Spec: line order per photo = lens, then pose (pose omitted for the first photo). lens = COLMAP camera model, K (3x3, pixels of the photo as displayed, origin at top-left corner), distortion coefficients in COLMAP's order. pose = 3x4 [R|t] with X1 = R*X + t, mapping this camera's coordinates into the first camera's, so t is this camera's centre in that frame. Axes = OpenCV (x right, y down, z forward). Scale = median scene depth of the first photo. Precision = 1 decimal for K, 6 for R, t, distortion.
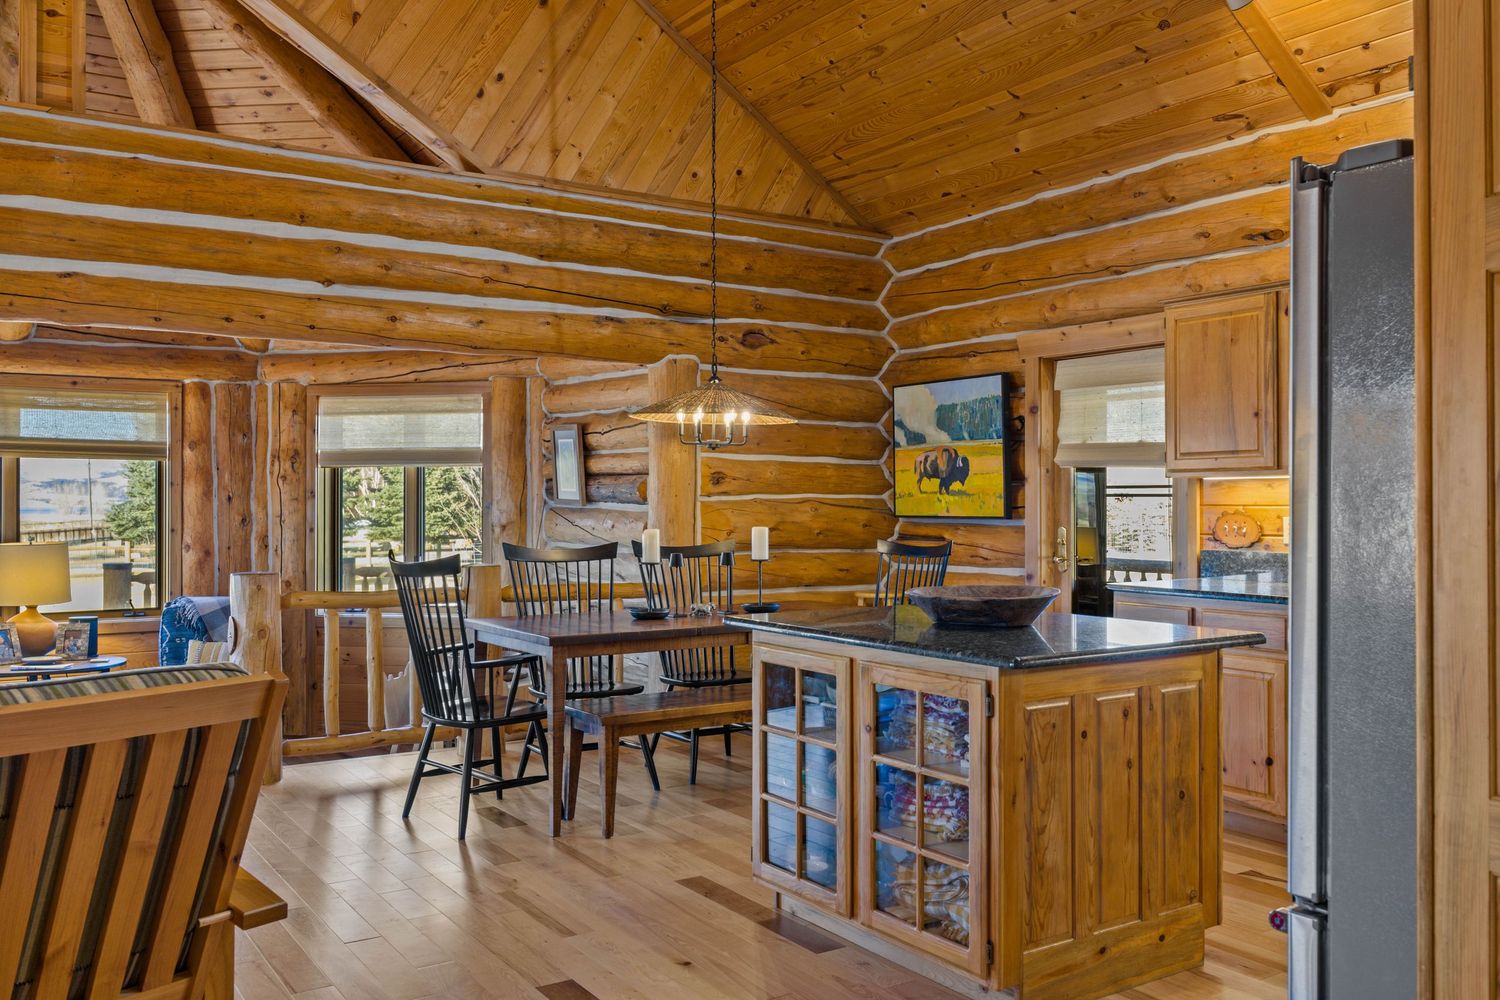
lens RADIAL K [[1274.4, 0, 753.9], [0, 1274.4, 498.7], [0, 0, 1]] dist [-0.007369, -0.011938]
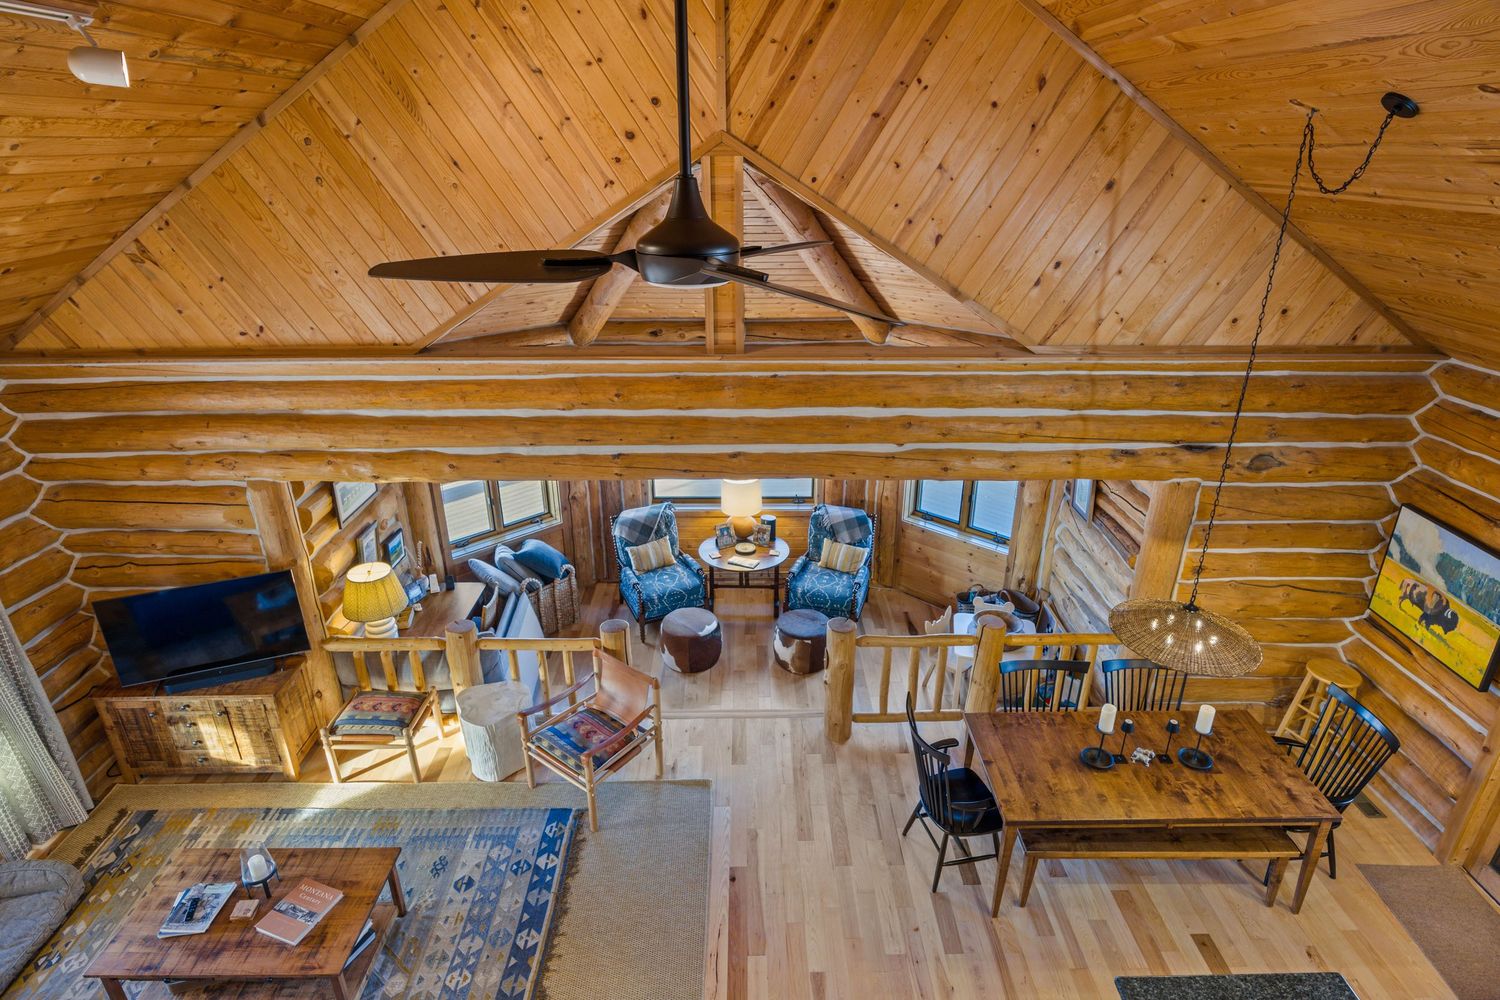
lens RADIAL K [[813.5, 0, 748.0], [0, 813.5, 498.2], [0, 0, 1]] dist [-0.006003, -0.000010]
pose [[0.839534, 0.213974, -0.499397, -0.015491], [0.001425, 0.918311, 0.395858, -0.368996], [0.543305, -0.333048, 0.770648, 0.163485]]
